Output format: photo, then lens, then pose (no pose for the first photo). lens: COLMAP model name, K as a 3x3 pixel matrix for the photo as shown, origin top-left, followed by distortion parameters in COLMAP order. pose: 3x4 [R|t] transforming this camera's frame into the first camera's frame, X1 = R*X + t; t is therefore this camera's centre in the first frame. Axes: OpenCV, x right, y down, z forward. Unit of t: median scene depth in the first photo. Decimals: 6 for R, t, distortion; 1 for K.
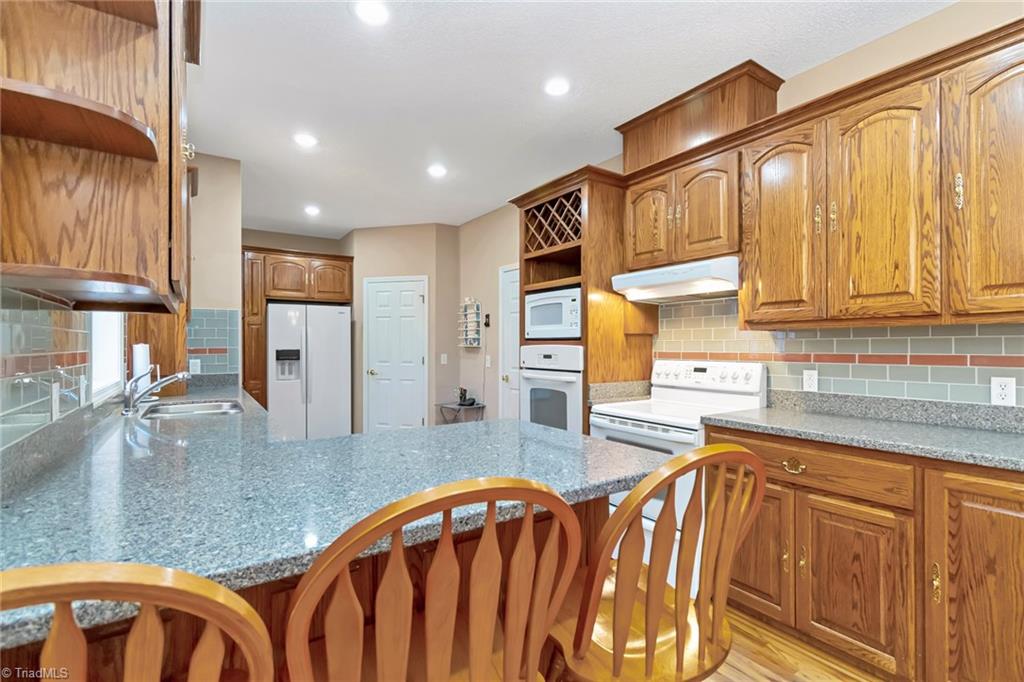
lens RADIAL K [[471.6, 0, 511.6], [0, 471.6, 343.6], [0, 0, 1]] dist [0.000435, -0.000004]
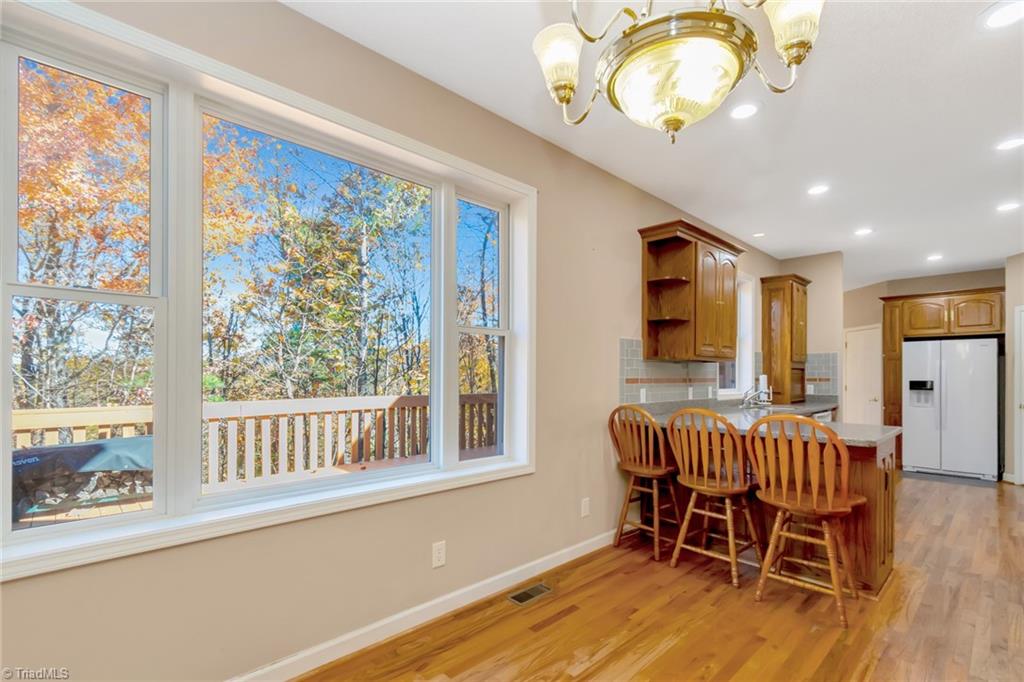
lens RADIAL K [[471.6, 0, 509.0], [0, 471.6, 370.5], [0, 0, 1]] dist [0.000435, -0.000004]
pose [[0.159312, 0.000686, -0.987228, 0.491604], [-0.005104, 0.999987, -0.000129, -0.006447], [0.987215, 0.005059, 0.159313, -0.167762]]
